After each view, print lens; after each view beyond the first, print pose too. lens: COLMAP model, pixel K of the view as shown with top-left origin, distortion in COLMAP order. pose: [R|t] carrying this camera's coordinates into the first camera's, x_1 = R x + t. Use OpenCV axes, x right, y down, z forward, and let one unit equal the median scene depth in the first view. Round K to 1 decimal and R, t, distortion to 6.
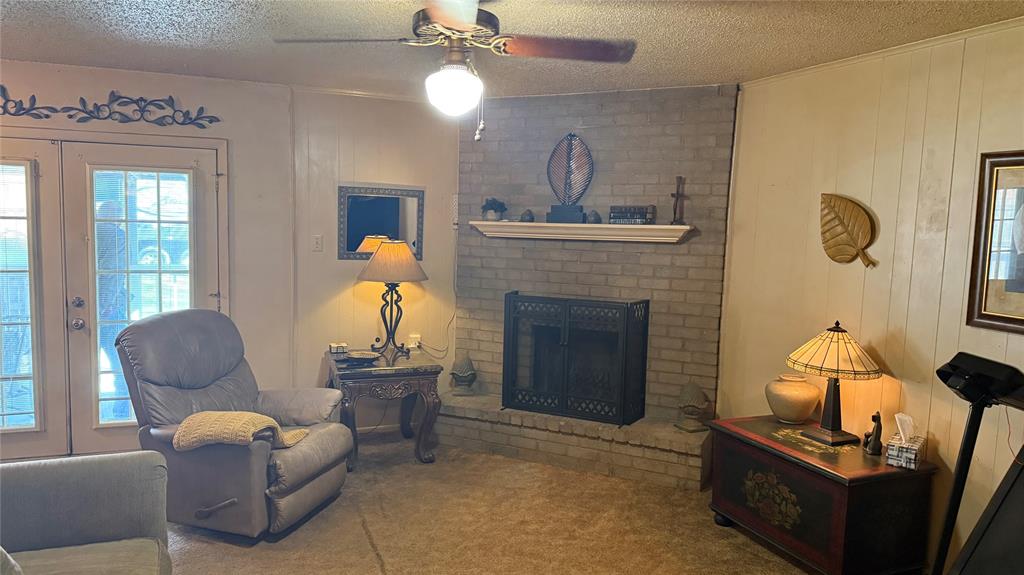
lens RADIAL K [[709.4, 0, 486.1], [0, 709.4, 294.7], [0, 0, 1]] dist [0.073945, -0.110258]
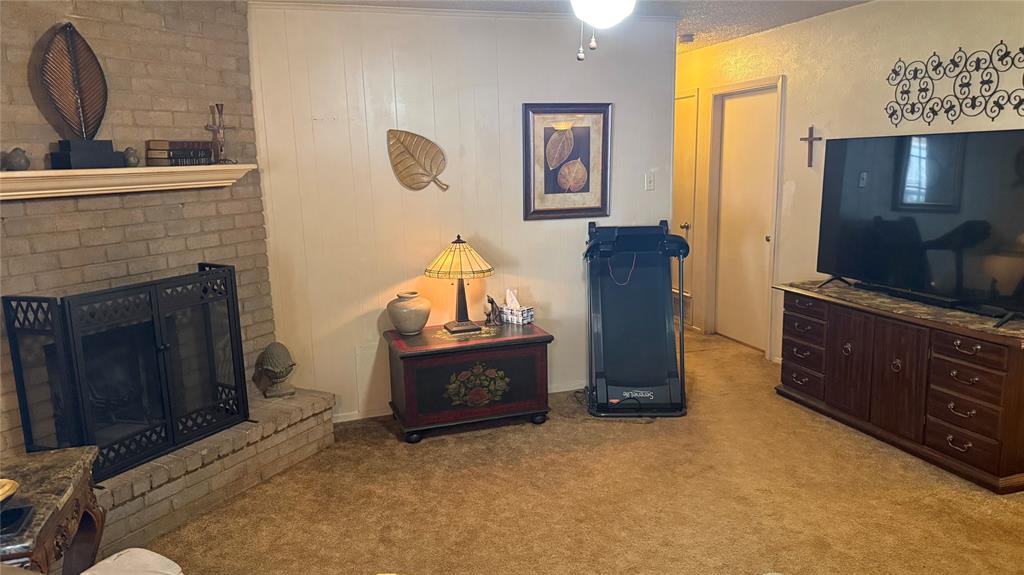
lens RADIAL K [[709.4, 0, 510.7], [0, 709.4, 286.8], [0, 0, 1]] dist [0.073945, -0.110258]
pose [[0.038343, -0.200456, 0.978952, -0.548581], [0.134041, 0.971851, 0.193751, -0.076059], [-0.990234, 0.123790, 0.064133, 0.633976]]
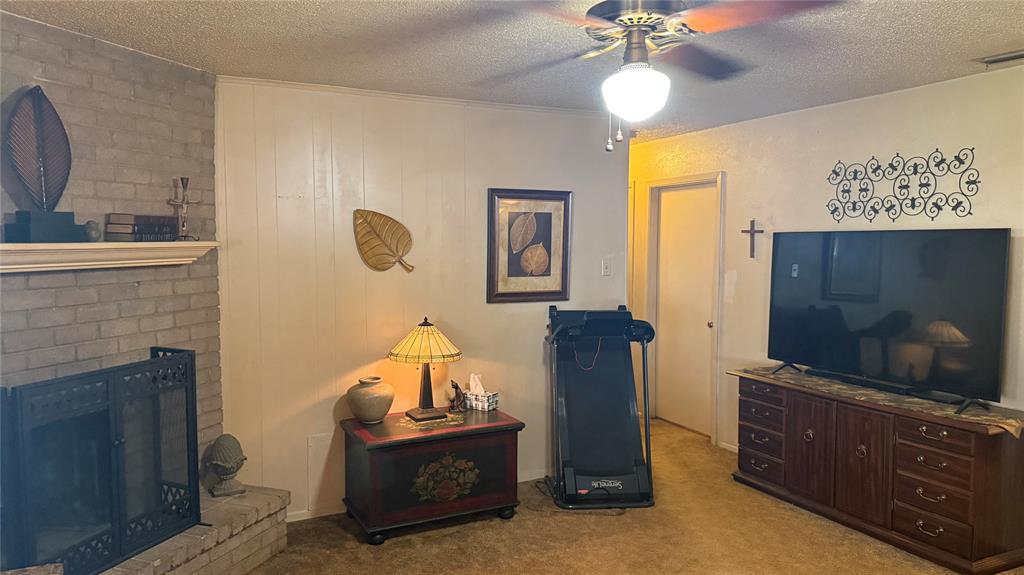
lens RADIAL K [[709.4, 0, 502.7], [0, 709.4, 280.1], [0, 0, 1]] dist [0.073945, -0.110258]
pose [[-0.098749, -0.081980, 0.991730, -0.525503], [0.103018, 0.990404, 0.092128, -0.091138], [-0.989766, 0.111264, -0.089356, 0.730925]]
